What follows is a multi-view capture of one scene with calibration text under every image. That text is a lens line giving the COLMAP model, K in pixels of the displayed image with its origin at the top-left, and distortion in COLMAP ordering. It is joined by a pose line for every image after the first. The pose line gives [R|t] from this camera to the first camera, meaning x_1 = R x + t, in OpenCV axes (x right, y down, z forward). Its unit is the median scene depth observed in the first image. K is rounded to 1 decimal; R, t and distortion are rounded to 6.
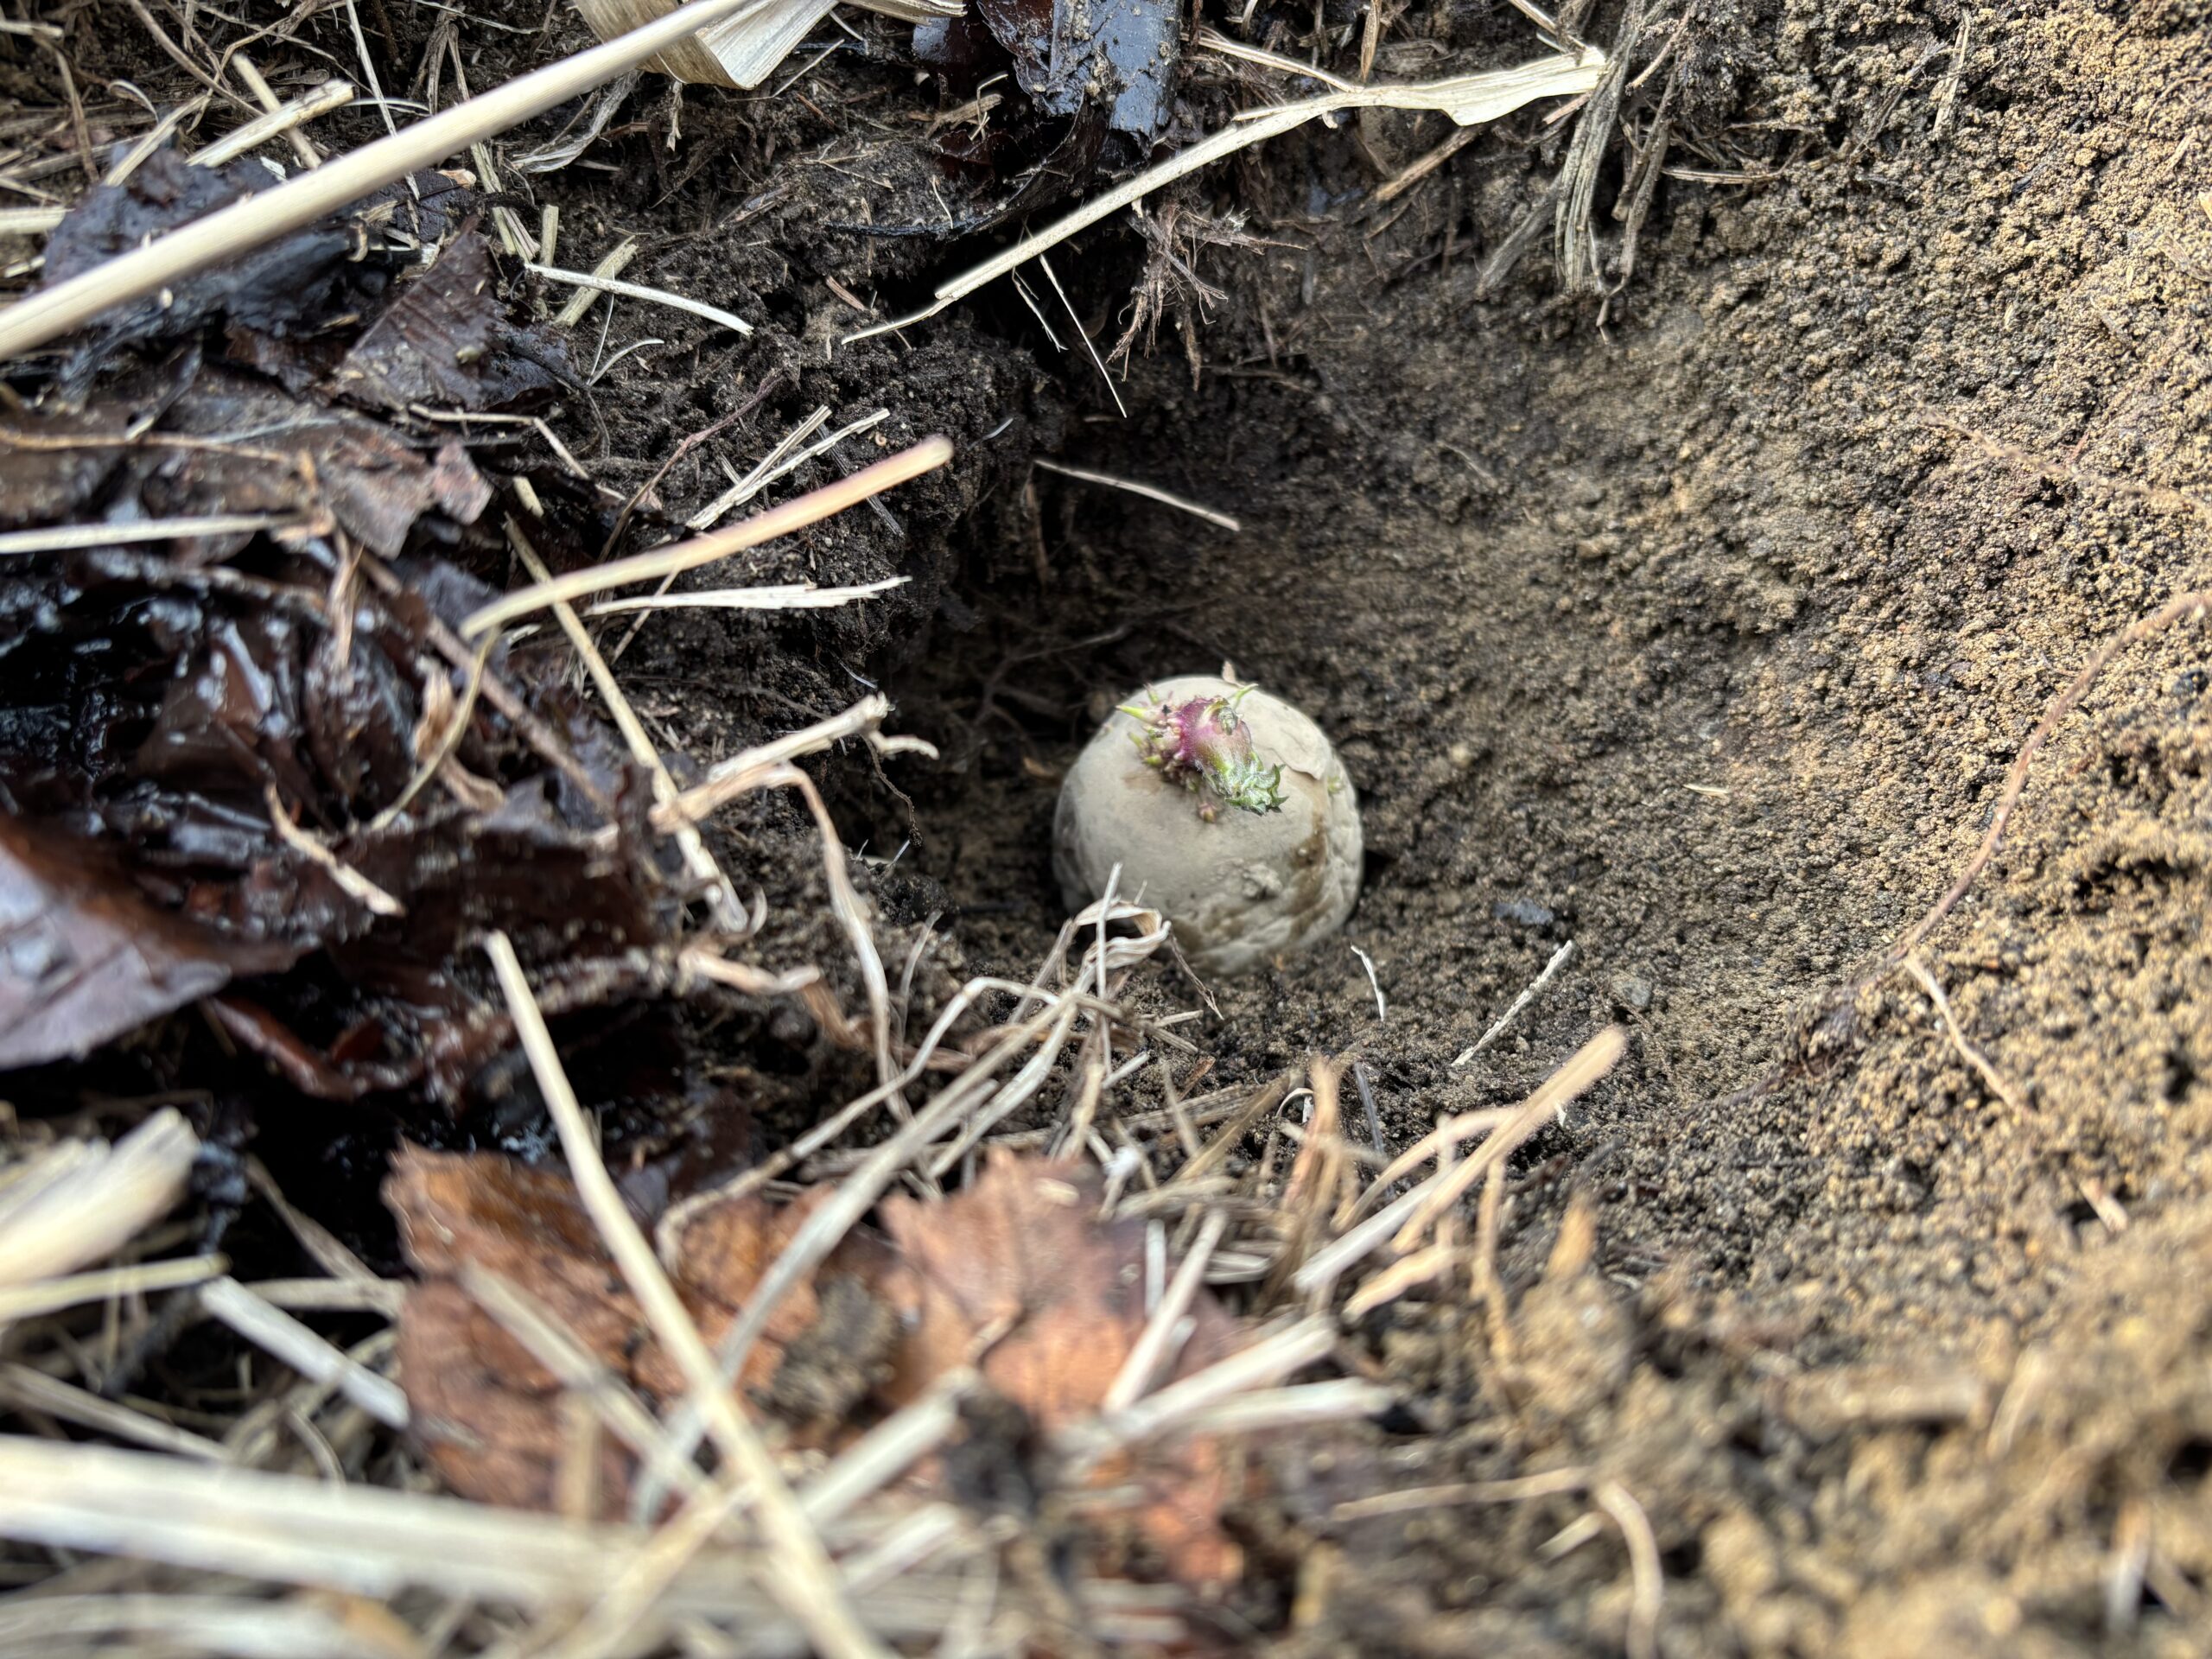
lens RADIAL K [[1665.7, 0, 1106.0], [0, 1665.7, 830.2], [0, 0, 1]] dist [0.006972, 0.000796]
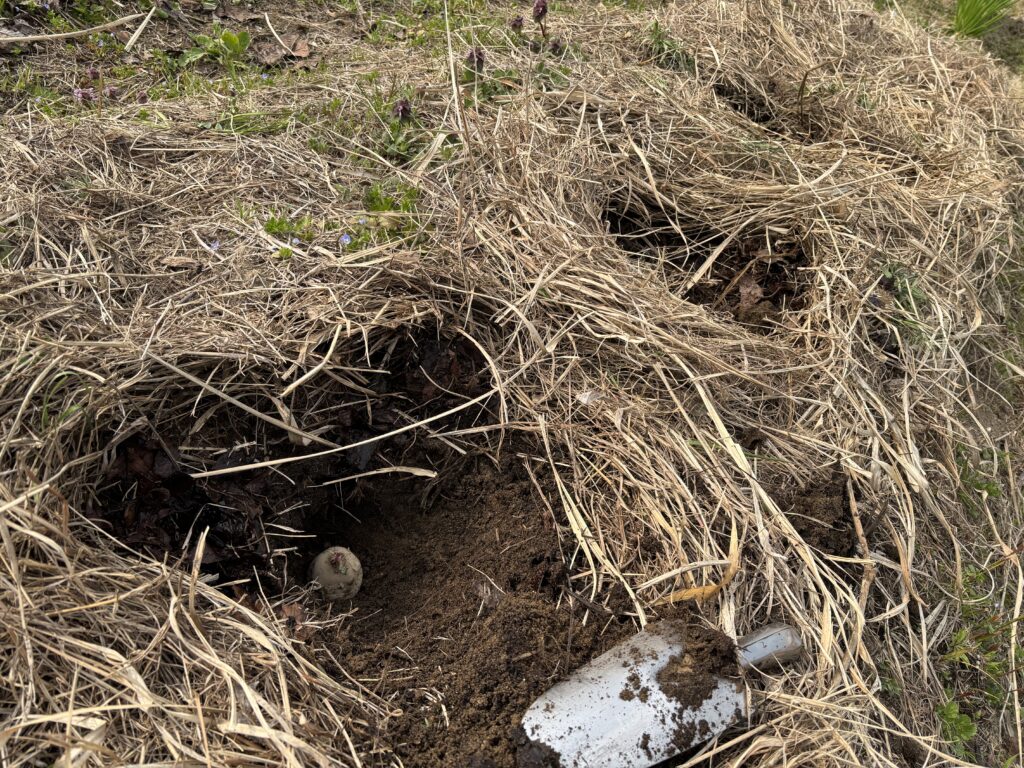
lens RADIAL K [[771.1, 0, 511.3], [0, 771.1, 380.9], [0, 0, 1]] dist [0.006972, 0.000796]
pose [[0.928720, 0.336993, 0.154646, -0.013775], [-0.288181, 0.918480, -0.270825, -0.067635], [-0.233306, 0.206954, 0.950126, -1.870937]]
